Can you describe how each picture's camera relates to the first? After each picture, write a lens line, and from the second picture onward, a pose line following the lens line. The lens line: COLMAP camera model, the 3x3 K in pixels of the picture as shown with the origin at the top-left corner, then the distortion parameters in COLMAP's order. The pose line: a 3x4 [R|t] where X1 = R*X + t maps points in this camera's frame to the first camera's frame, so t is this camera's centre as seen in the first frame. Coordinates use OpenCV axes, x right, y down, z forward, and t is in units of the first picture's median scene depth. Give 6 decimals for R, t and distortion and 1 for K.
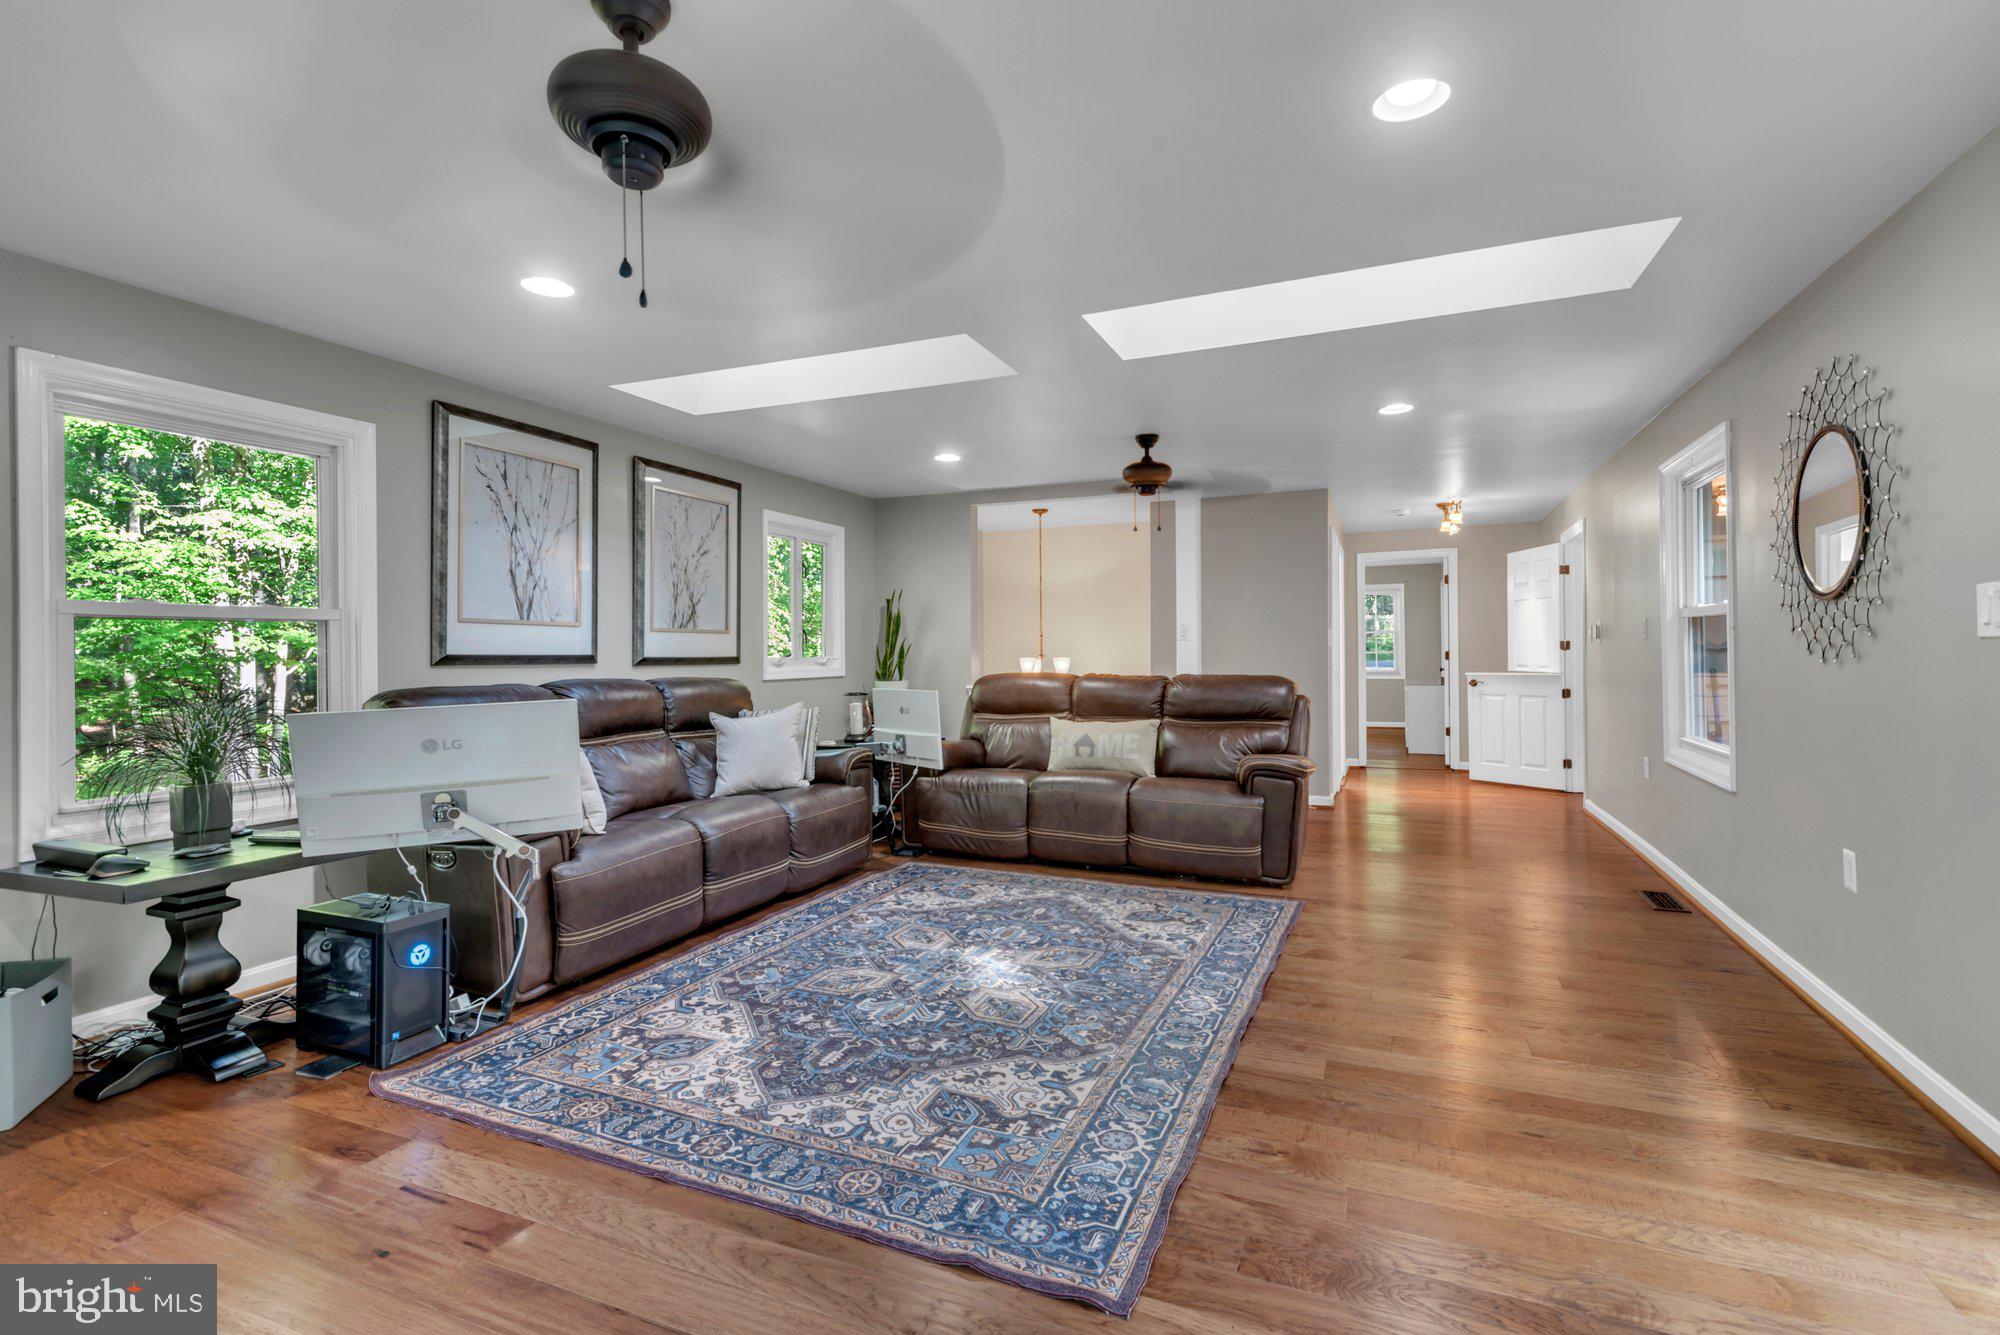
lens RADIAL K [[909.2, 0, 1007.4], [0, 909.2, 653.6], [0, 0, 1]] dist [0.021734, -0.001760]
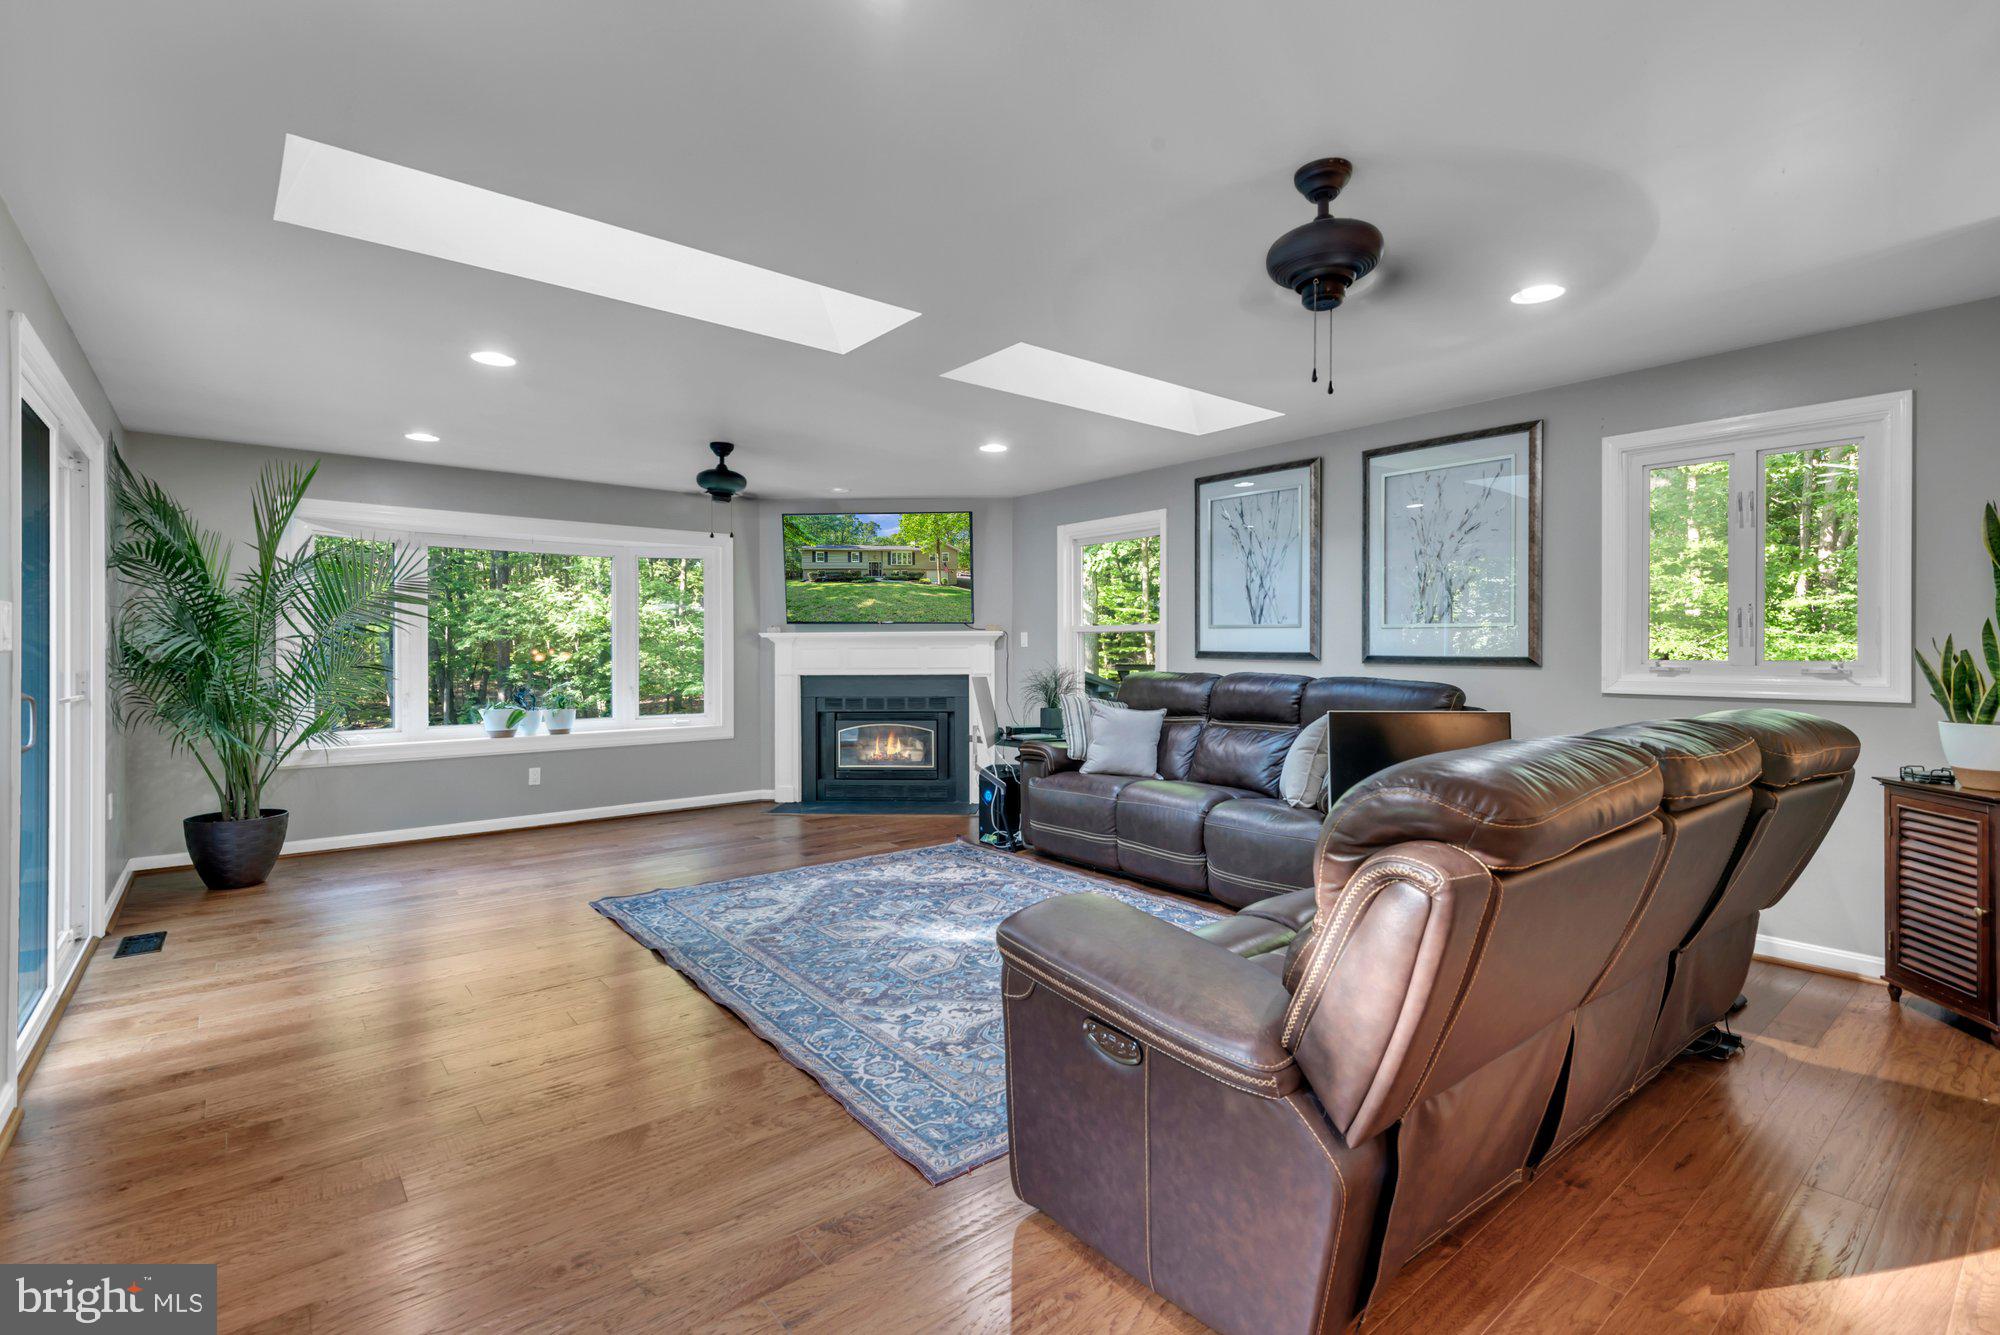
lens RADIAL K [[909.2, 0, 1007.8], [0, 909.2, 656.3], [0, 0, 1]] dist [0.021734, -0.001760]
pose [[-0.457727, 0.015209, -0.888963, 0.887621], [0.000789, 0.999860, 0.016700, -0.016043], [0.889093, 0.006943, -0.457675, 1.517984]]
